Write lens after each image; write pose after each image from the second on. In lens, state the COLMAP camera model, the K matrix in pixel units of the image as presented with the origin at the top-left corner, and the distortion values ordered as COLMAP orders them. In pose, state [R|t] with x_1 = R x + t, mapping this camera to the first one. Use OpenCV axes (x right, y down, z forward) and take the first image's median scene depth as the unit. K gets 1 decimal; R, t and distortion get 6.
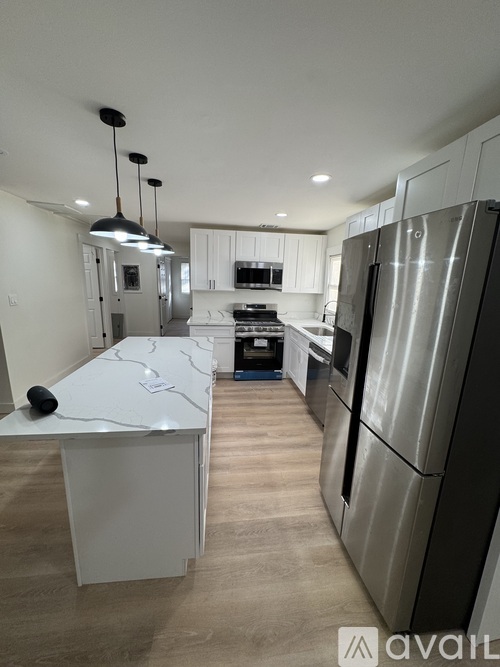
lens RADIAL K [[265.4, 0, 249.2], [0, 265.4, 333.3], [0, 0, 1]] dist [-0.003428, 0.001678]
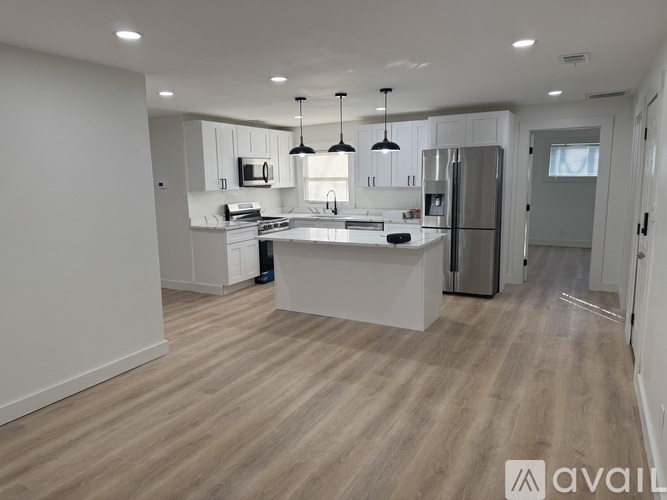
lens RADIAL K [[469.4, 0, 331.1], [0, 469.4, 247.3], [0, 0, 1]] dist [0.039278, -0.042624]
pose [[0.584842, -0.170087, 0.793114, -1.361995], [0.206294, 0.976807, 0.057359, 0.008797], [-0.784476, 0.130069, 0.606366, -0.232903]]
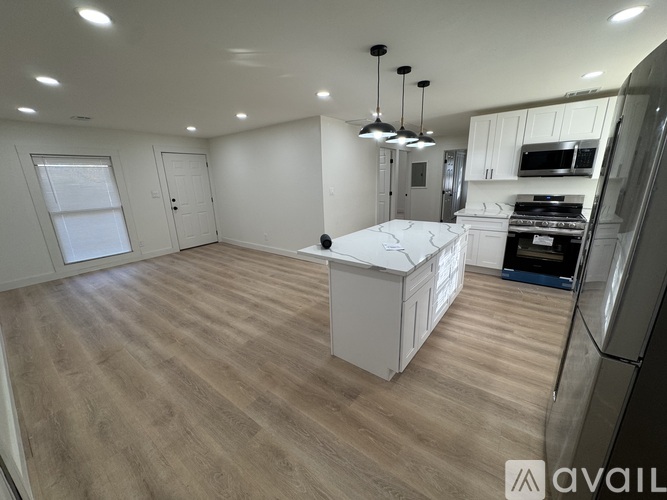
lens RADIAL K [[265.4, 0, 332.6], [0, 265.4, 250.6], [0, 0, 1]] dist [-0.003428, 0.001678]
pose [[0.716312, 0.132863, -0.685014, 0.161386], [-0.091680, 0.991115, 0.096363, 0.052474], [0.691731, -0.006224, 0.722129, -0.078691]]
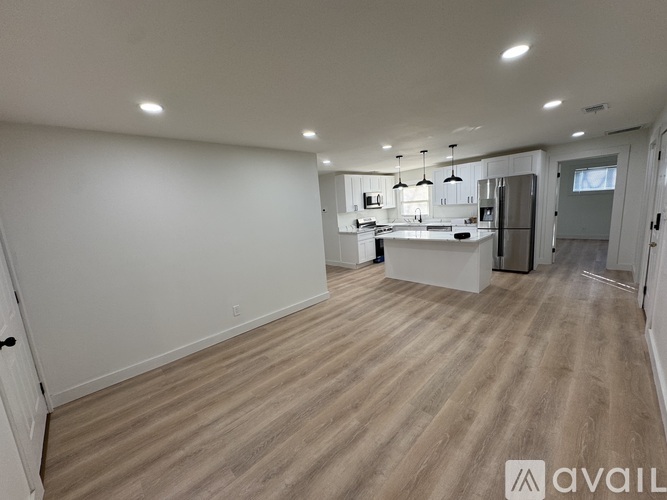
lens RADIAL K [[265.4, 0, 334.2], [0, 265.4, 249.8], [0, 0, 1]] dist [-0.003428, 0.001678]
pose [[0.792622, -0.194732, 0.577780, -1.379314], [0.226791, 0.973794, 0.017081, 0.007829], [-0.565965, 0.117496, 0.816014, -0.239661]]
